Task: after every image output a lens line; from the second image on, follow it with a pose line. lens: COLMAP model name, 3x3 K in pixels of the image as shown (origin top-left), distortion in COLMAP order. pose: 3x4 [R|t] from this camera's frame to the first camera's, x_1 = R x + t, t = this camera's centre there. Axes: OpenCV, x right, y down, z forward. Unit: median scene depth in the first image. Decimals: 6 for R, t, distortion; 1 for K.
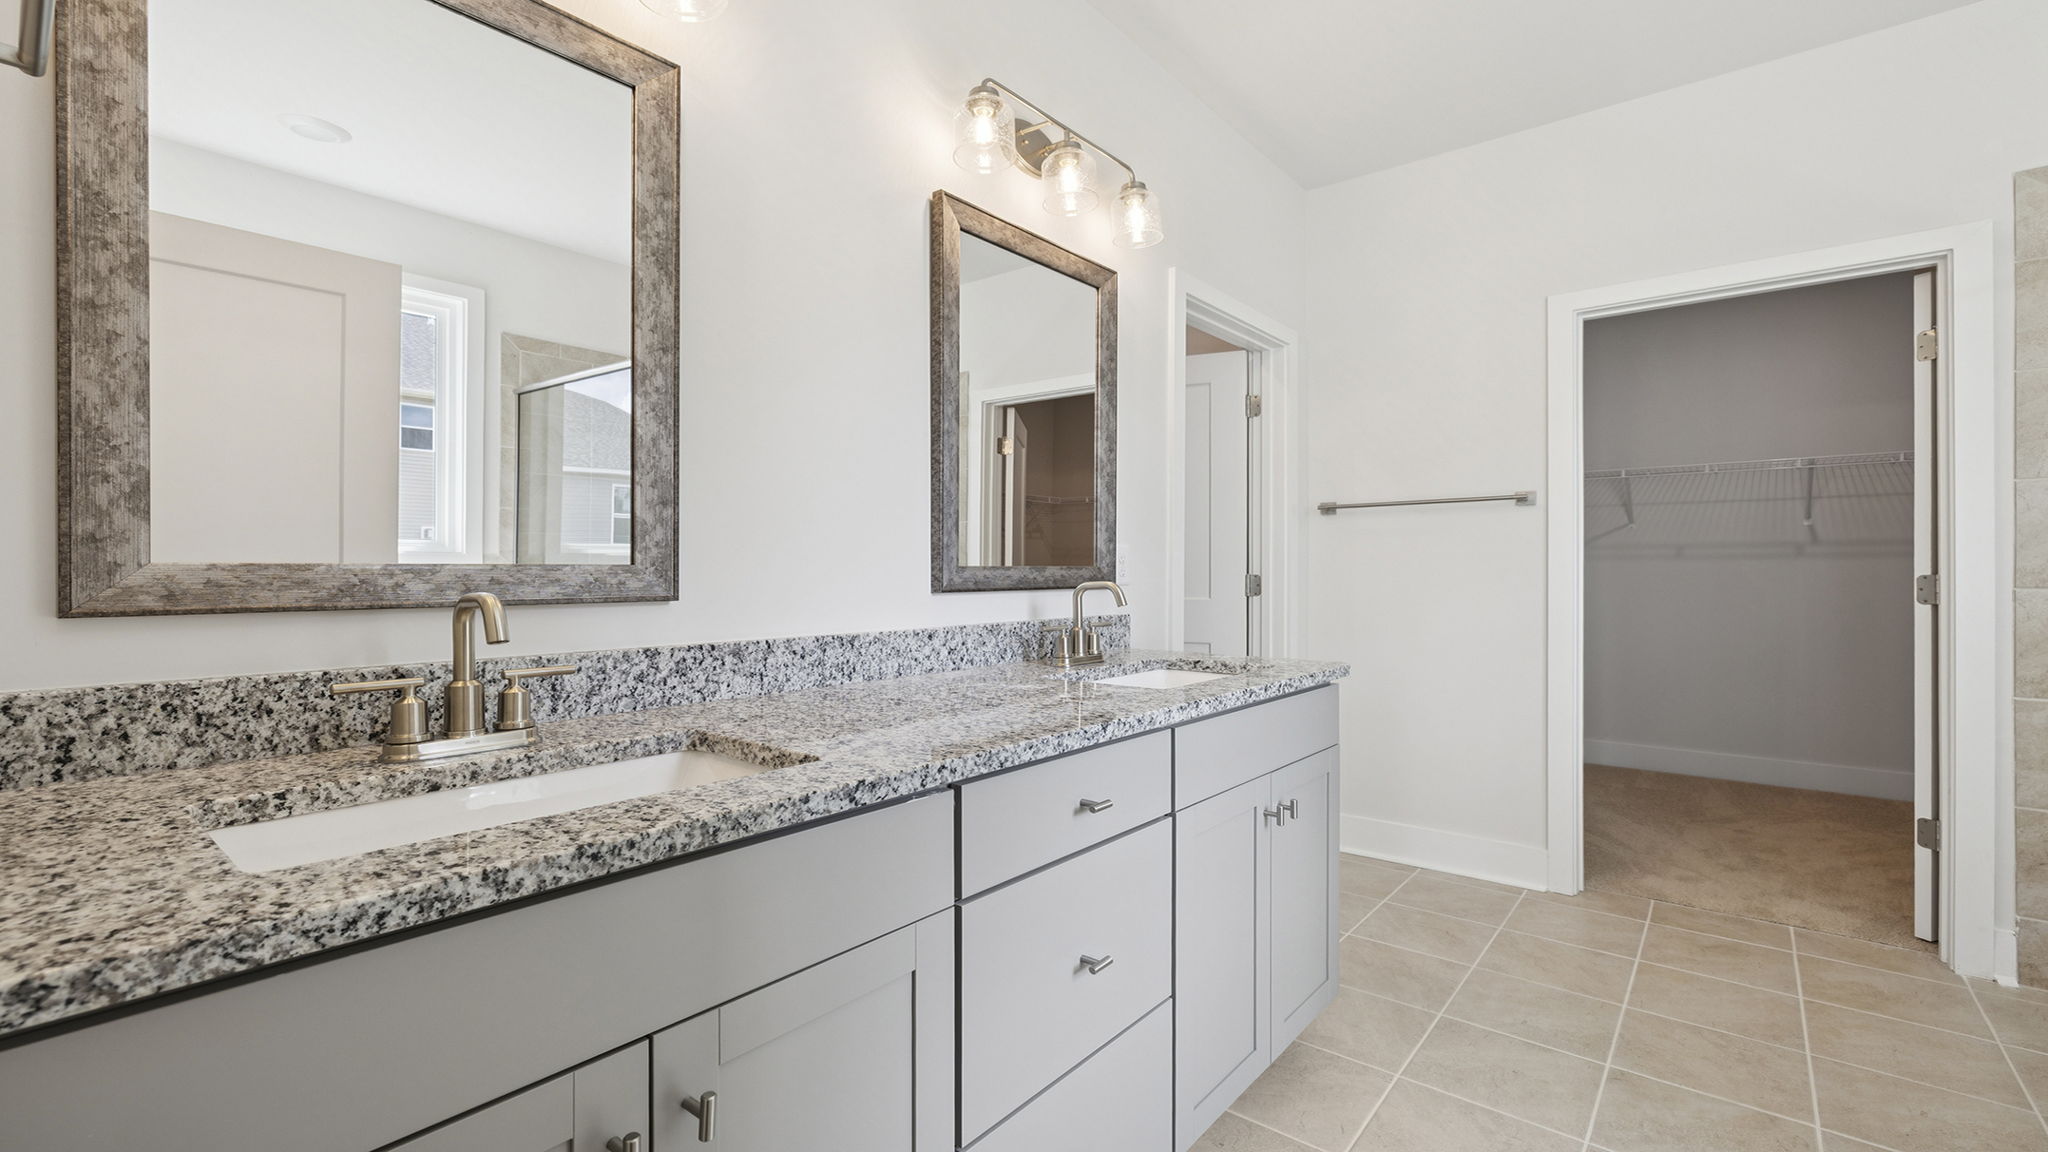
lens RADIAL K [[870.1, 0, 1024.0], [0, 870.1, 576.0], [0, 0, 1]] dist [0.001652, 0.000305]
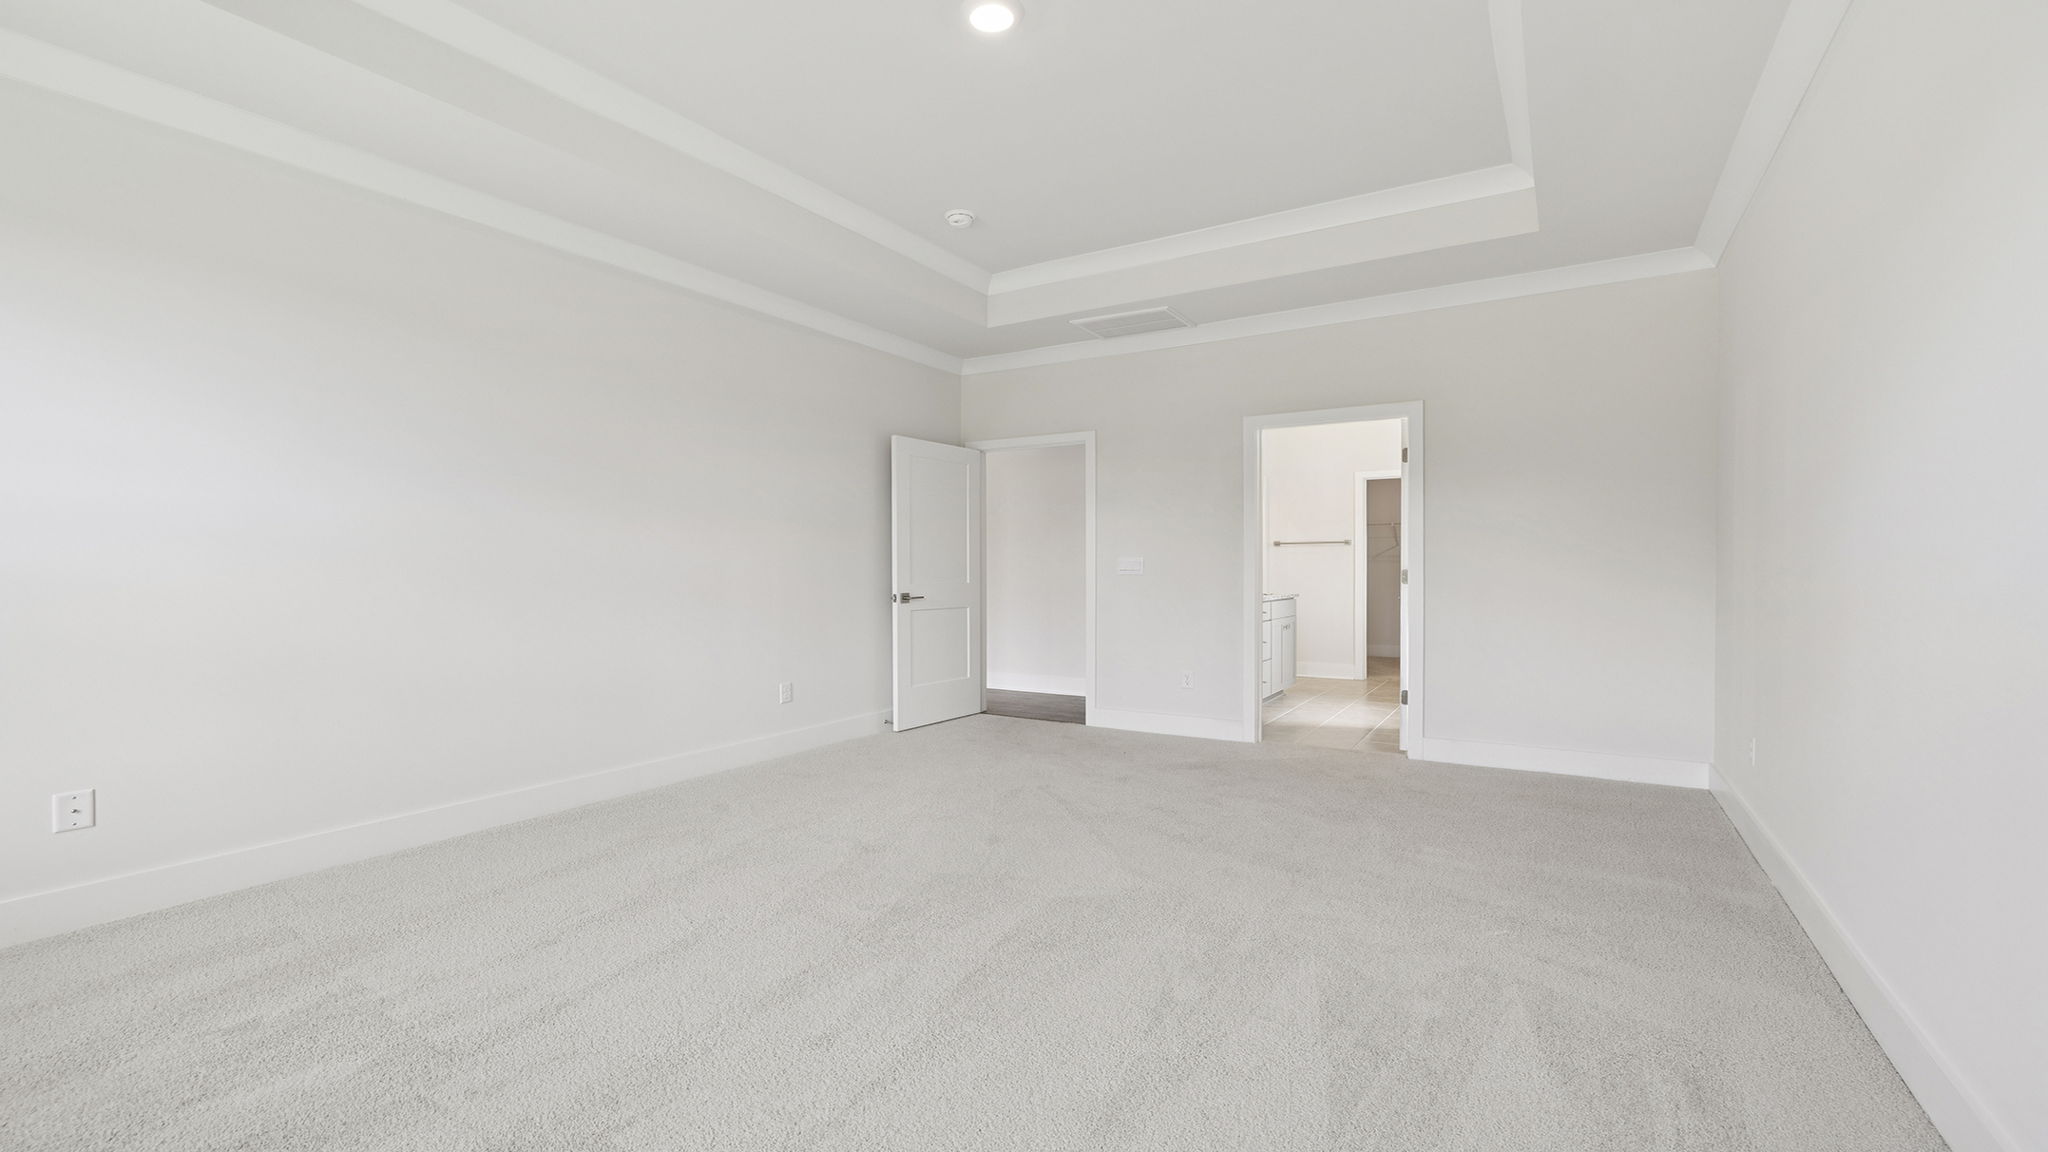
lens RADIAL K [[870.1, 0, 1024.0], [0, 870.1, 576.0], [0, 0, 1]] dist [0.001652, 0.000305]
pose [[0.980956, 0.006877, 0.194109, -0.953508], [-0.004227, 0.999892, -0.014065, 0.061454], [-0.194184, 0.012977, 0.980879, -1.489926]]
